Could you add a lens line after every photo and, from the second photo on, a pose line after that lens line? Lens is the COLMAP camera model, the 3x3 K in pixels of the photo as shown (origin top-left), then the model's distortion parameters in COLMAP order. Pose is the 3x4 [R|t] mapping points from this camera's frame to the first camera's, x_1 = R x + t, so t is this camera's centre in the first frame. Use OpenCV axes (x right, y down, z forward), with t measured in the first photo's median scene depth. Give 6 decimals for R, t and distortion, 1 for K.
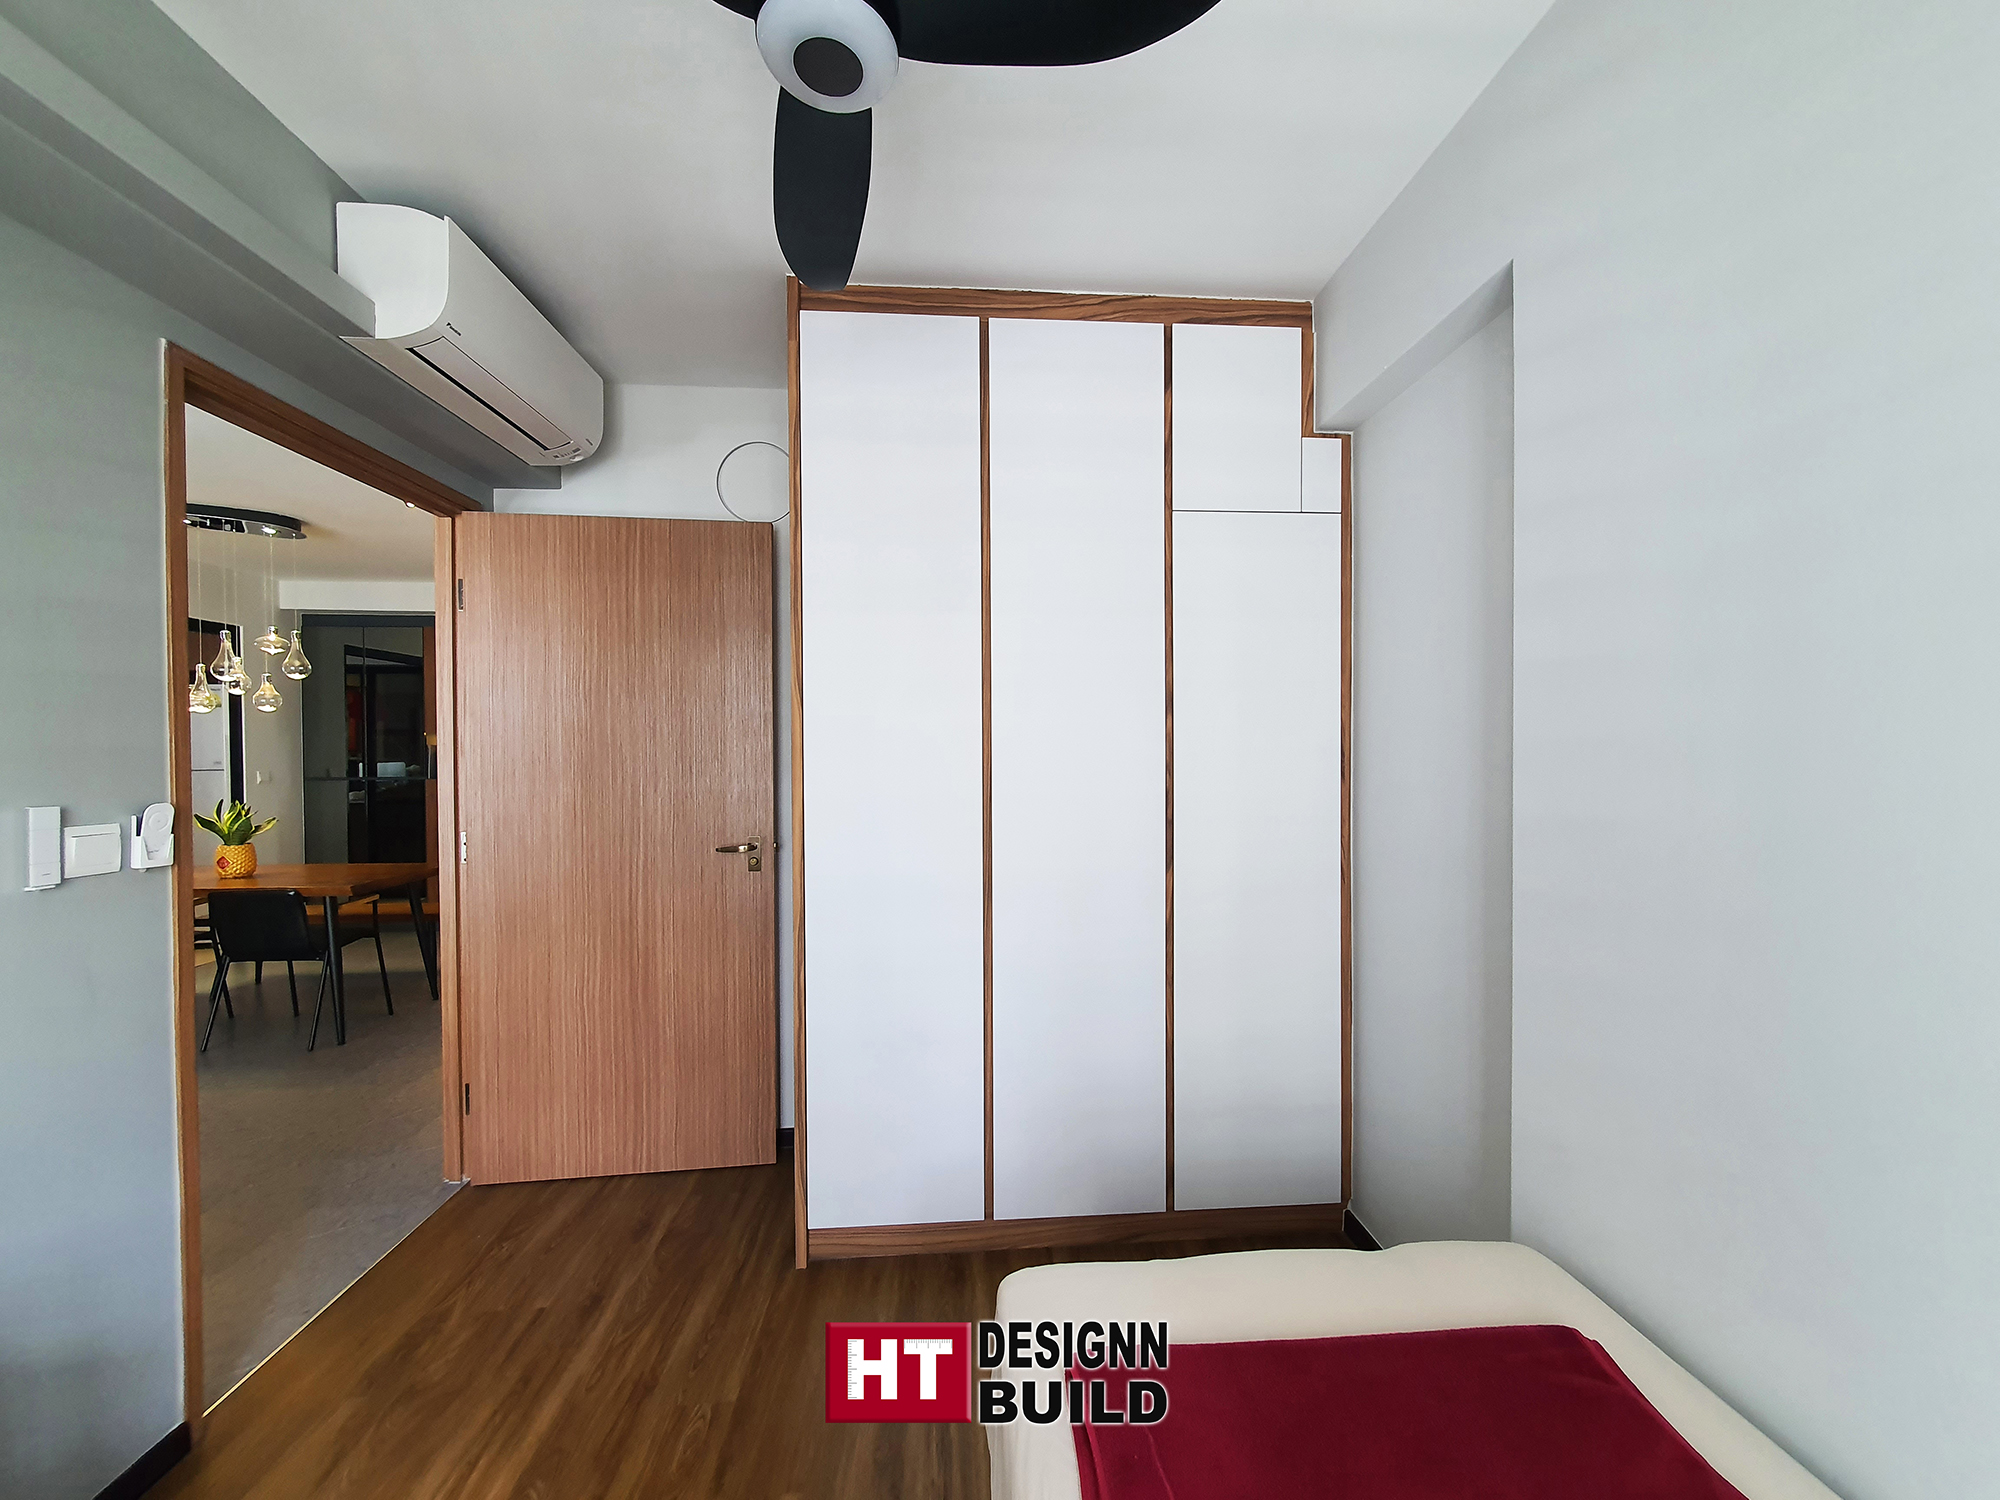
lens RADIAL K [[793.1, 0, 1013.7], [0, 793.1, 758.3], [0, 0, 1]] dist [-0.000739, -0.000108]
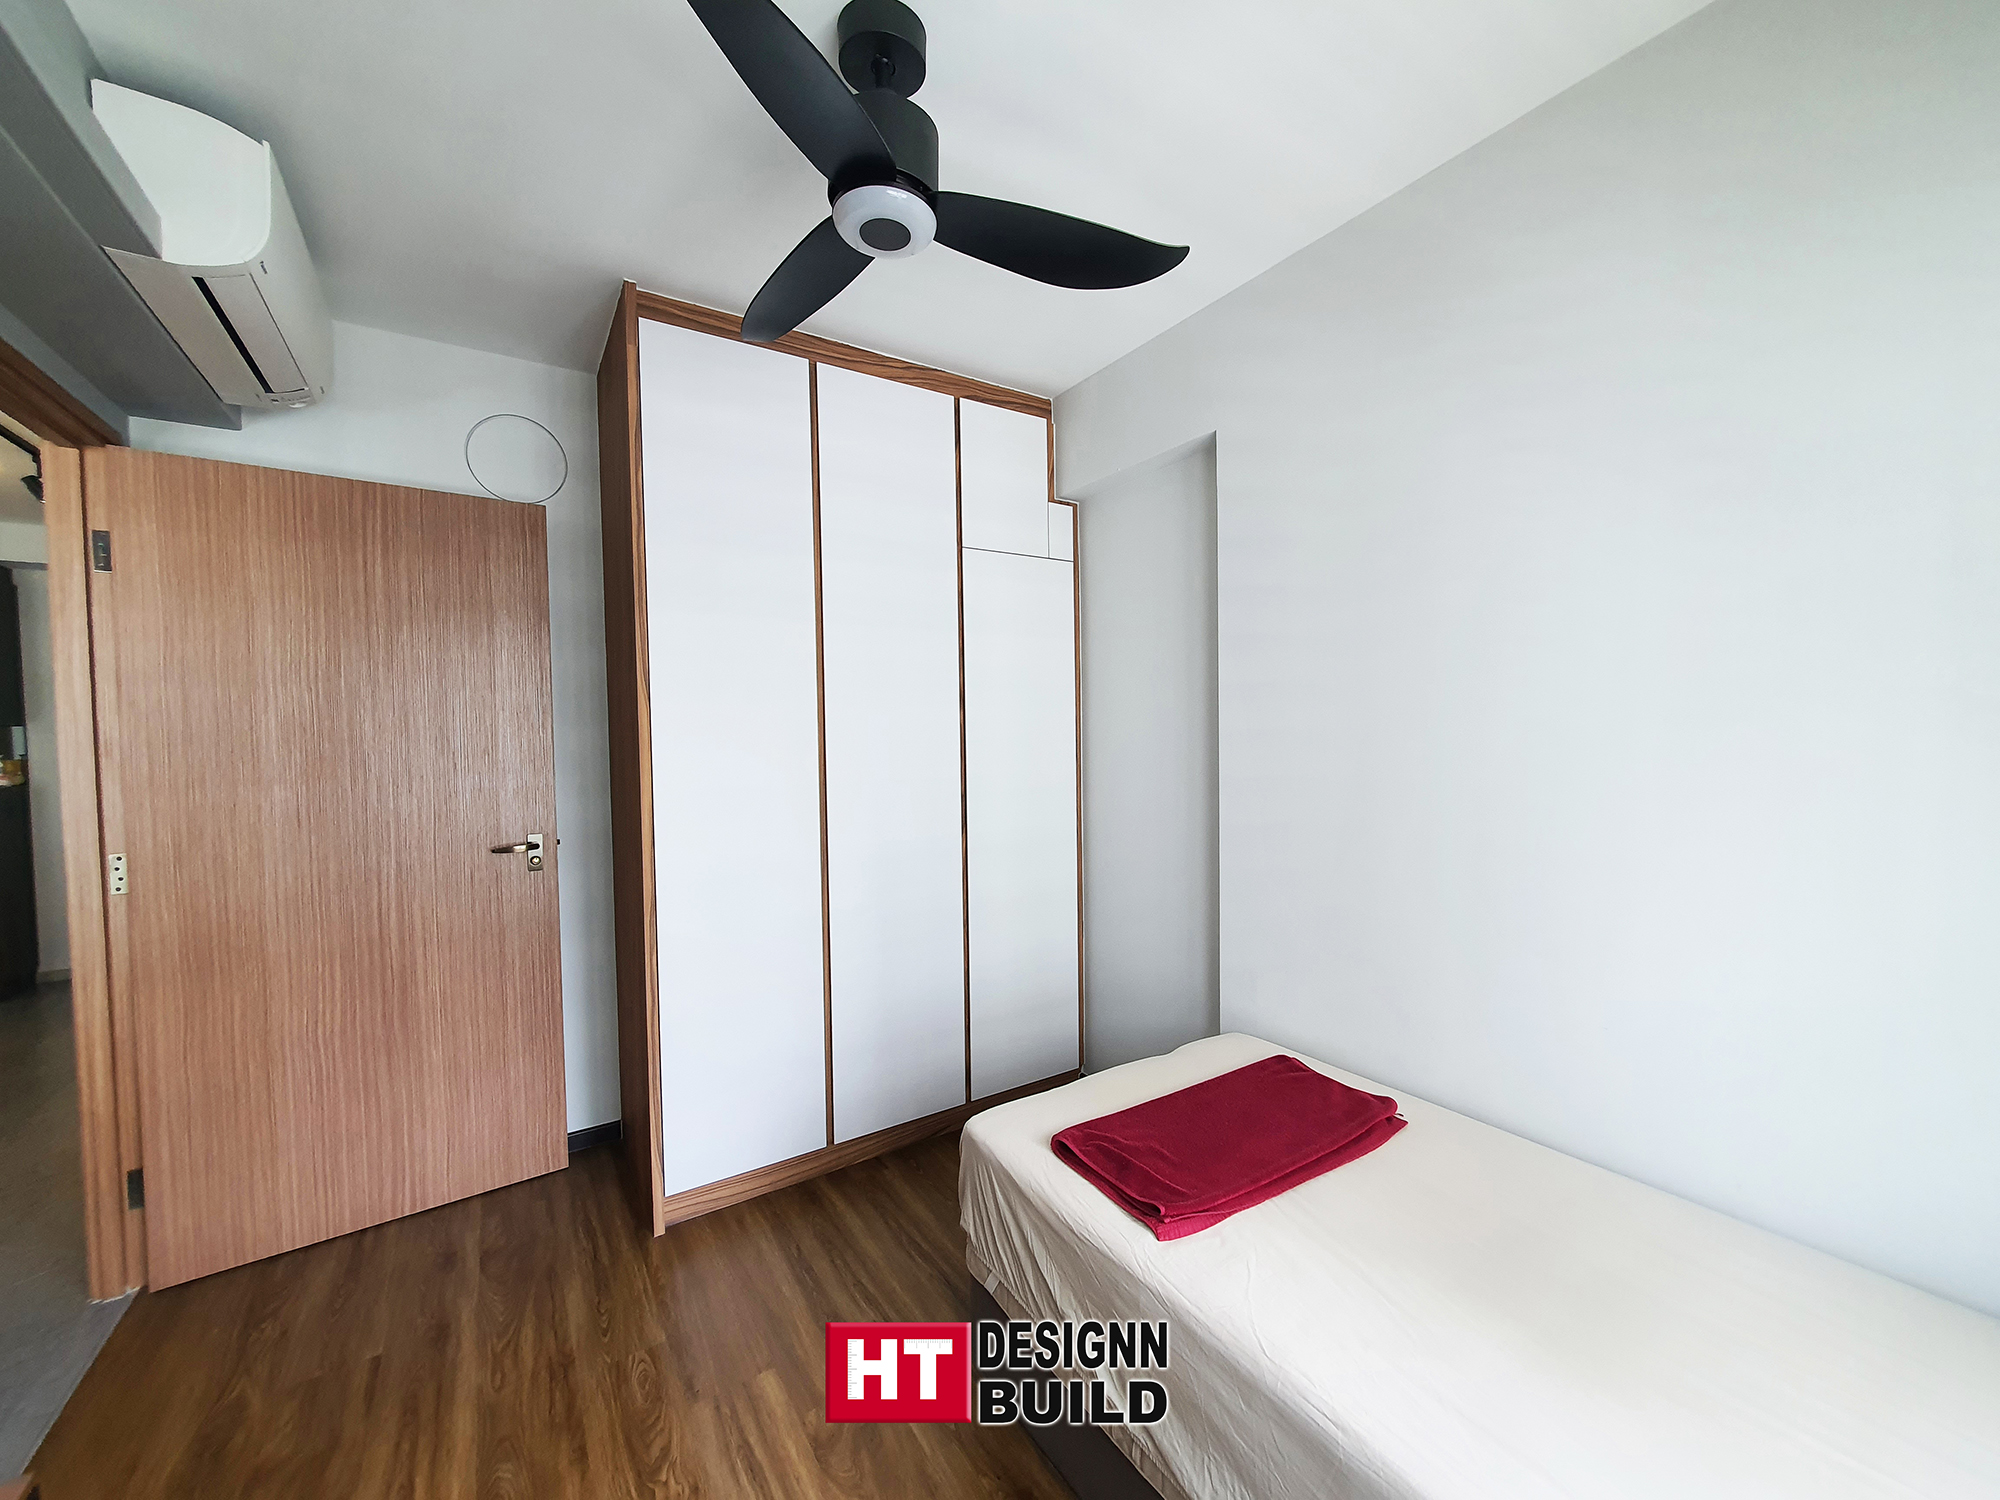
lens RADIAL K [[793.1, 0, 1013.7], [0, 793.1, 758.3], [0, 0, 1]] dist [-0.000739, -0.000108]
pose [[0.874120, -0.025026, 0.485065, -0.342168], [0.017500, 0.999646, 0.020037, -0.002584], [-0.485394, -0.009026, 0.874249, -0.138557]]
